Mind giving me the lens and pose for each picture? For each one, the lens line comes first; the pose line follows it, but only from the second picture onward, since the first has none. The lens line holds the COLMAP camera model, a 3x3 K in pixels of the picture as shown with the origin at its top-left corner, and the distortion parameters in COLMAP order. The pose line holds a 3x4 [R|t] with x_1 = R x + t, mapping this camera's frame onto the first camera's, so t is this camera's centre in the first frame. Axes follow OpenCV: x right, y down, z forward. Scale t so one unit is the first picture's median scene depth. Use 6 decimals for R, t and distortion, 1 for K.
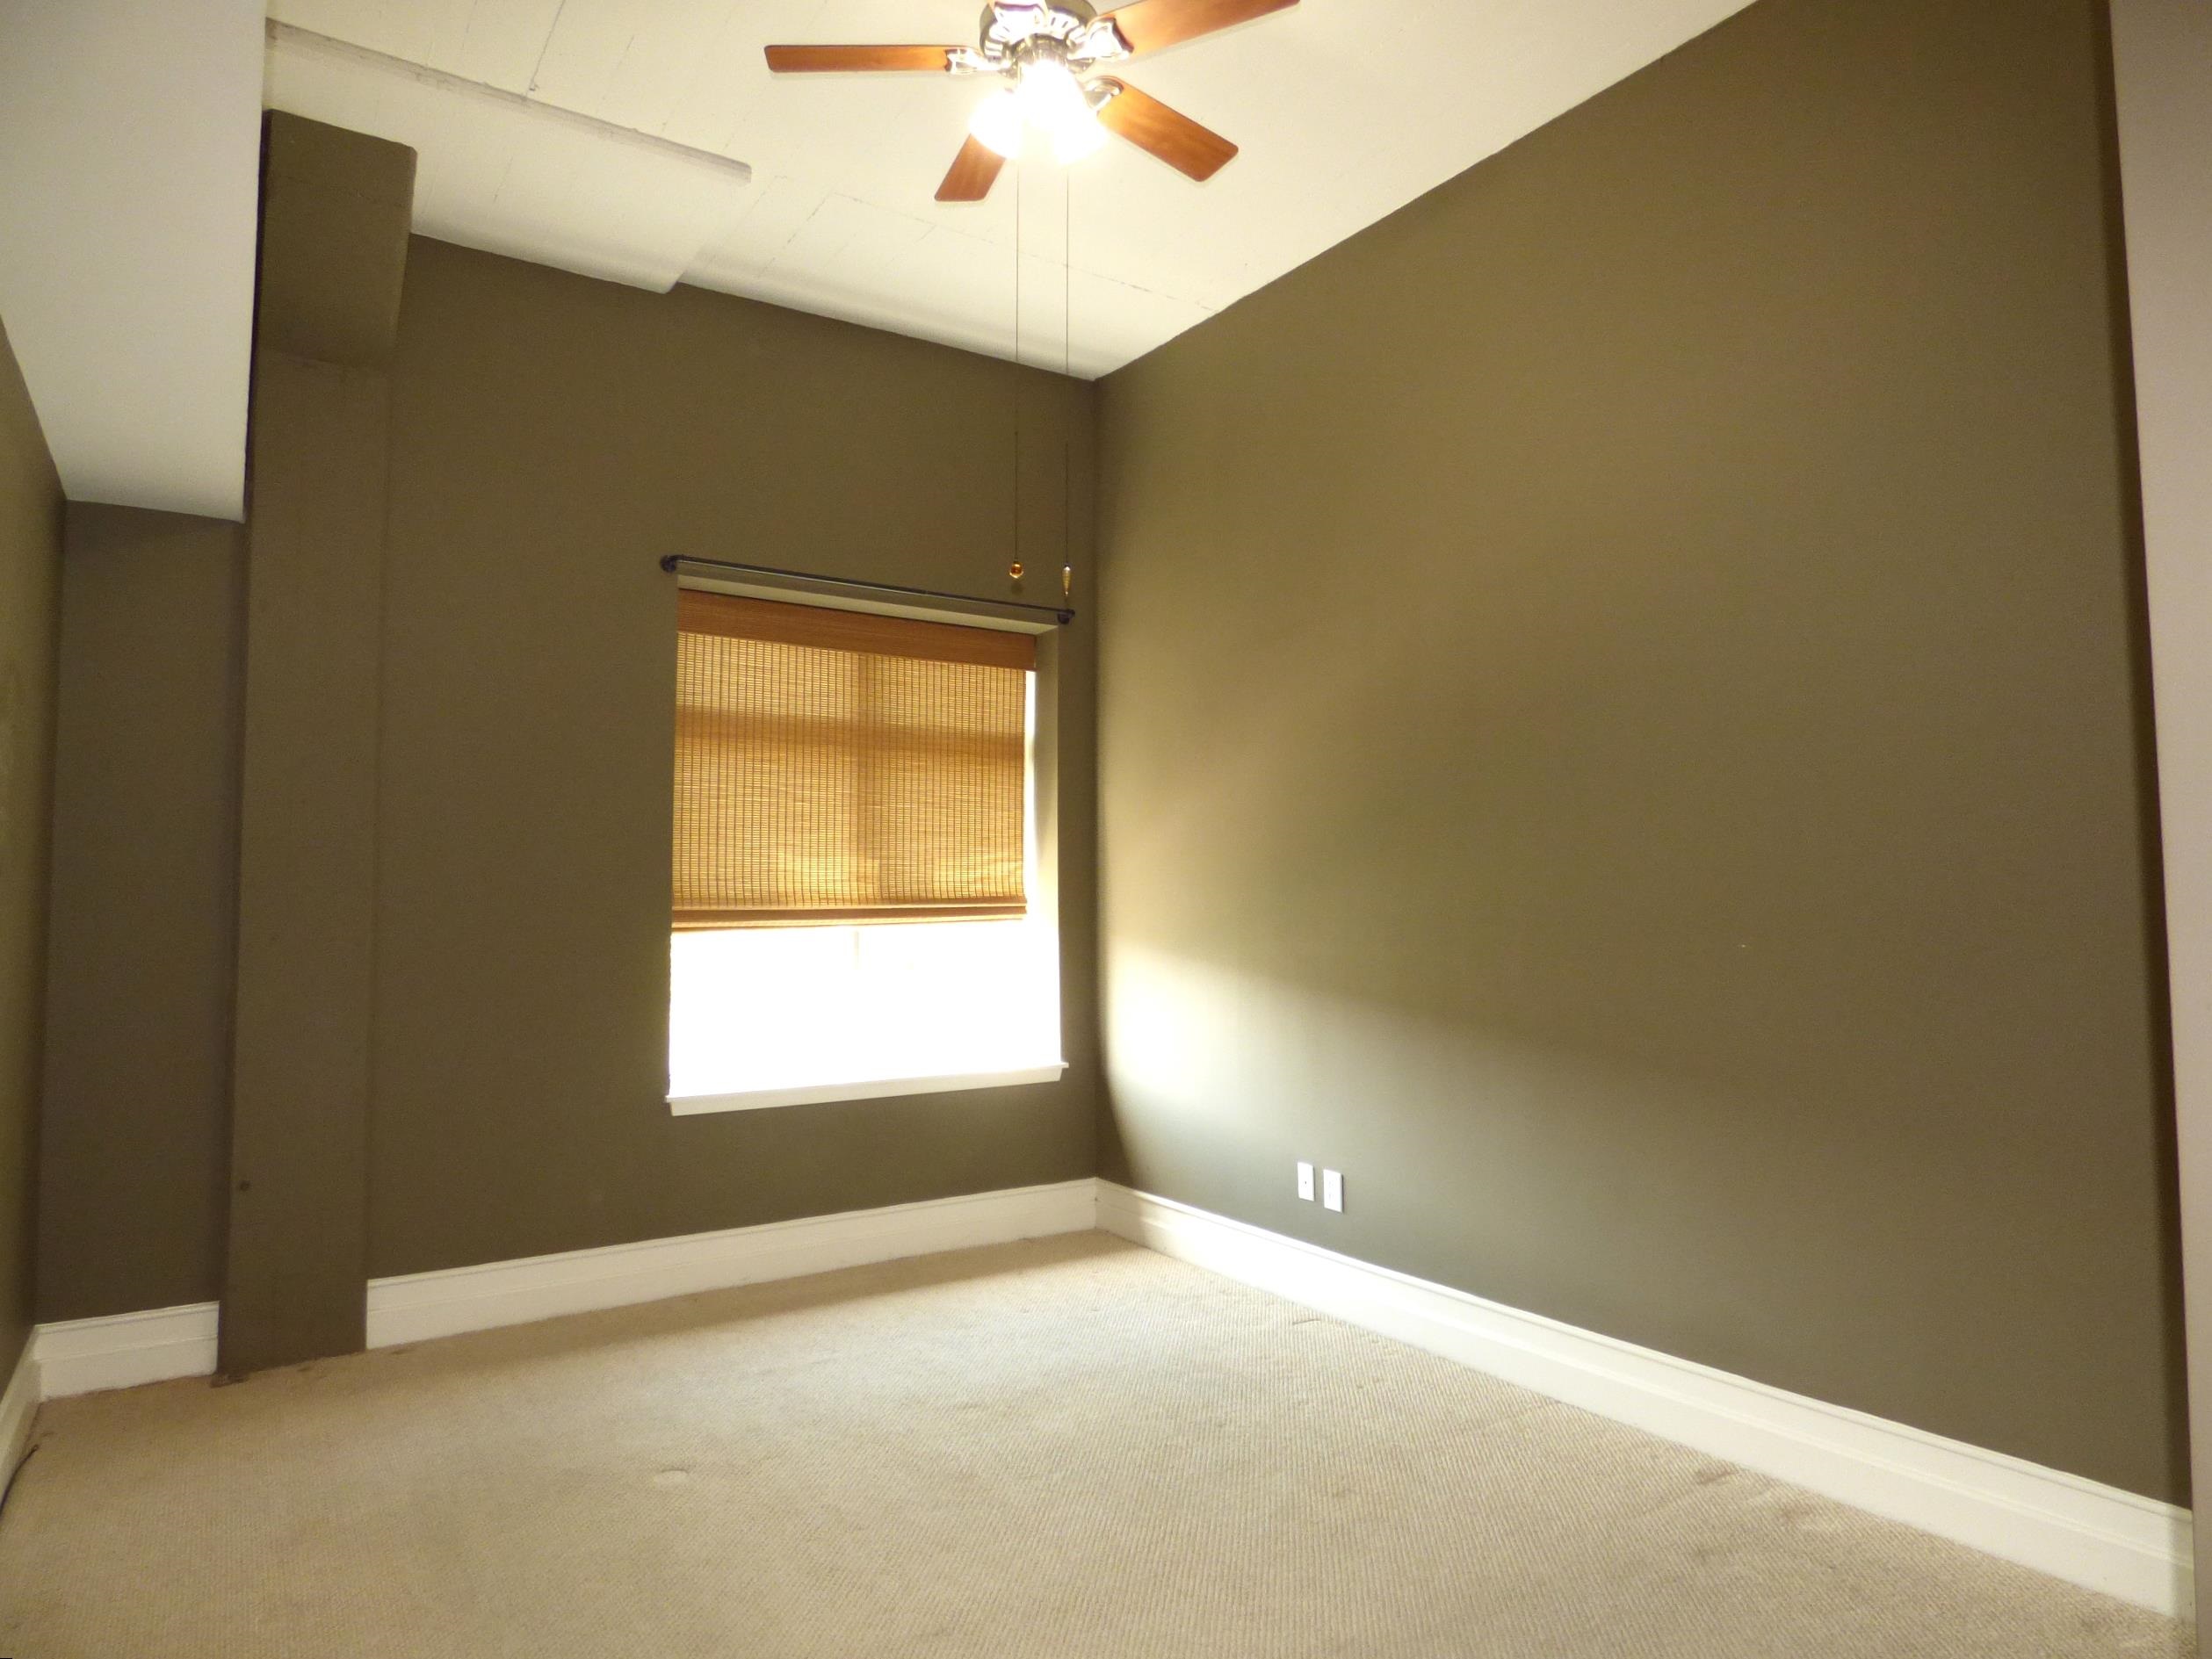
lens RADIAL K [[1335.9, 0, 1114.2], [0, 1335.9, 826.1], [0, 0, 1]] dist [-0.020791, 0.000364]
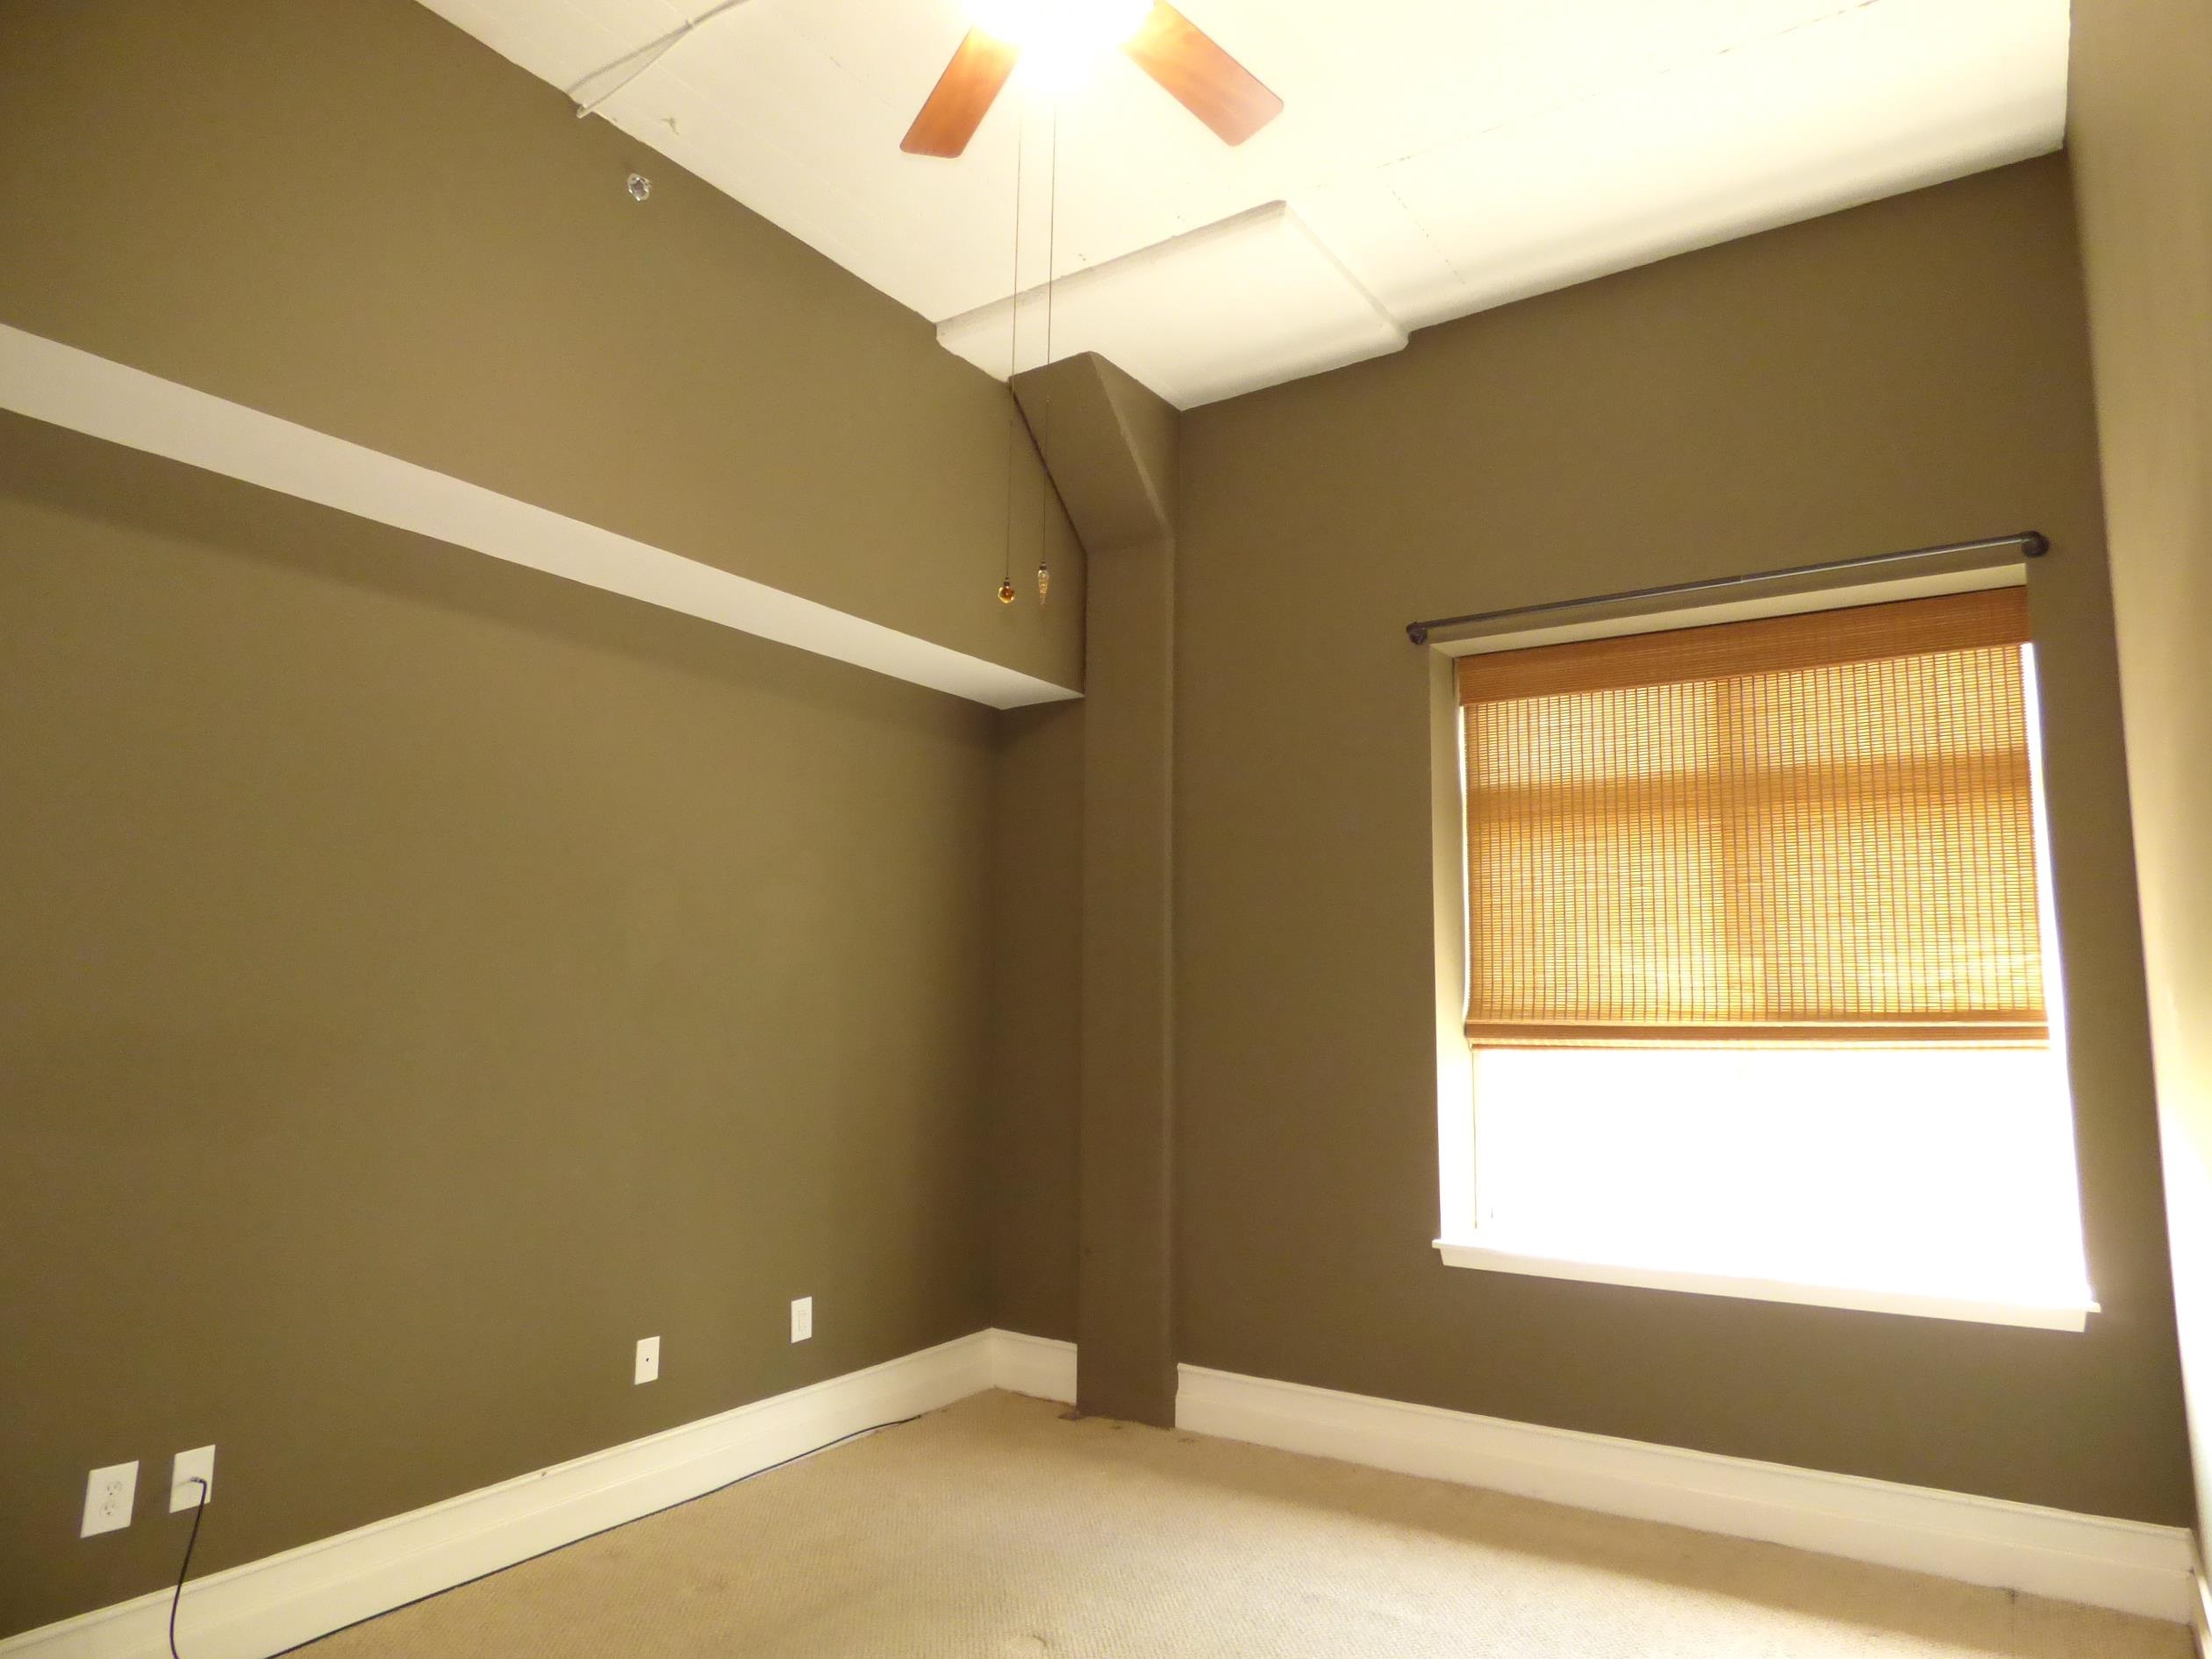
lens RADIAL K [[1336.0, 0, 1110.2], [0, 1336.0, 824.2], [0, 0, 1]] dist [-0.020791, 0.000364]
pose [[0.382278, -0.106557, -0.917883, 0.366138], [0.050564, 0.994253, -0.094364, 0.003627], [0.922663, -0.010339, 0.385469, 0.420450]]
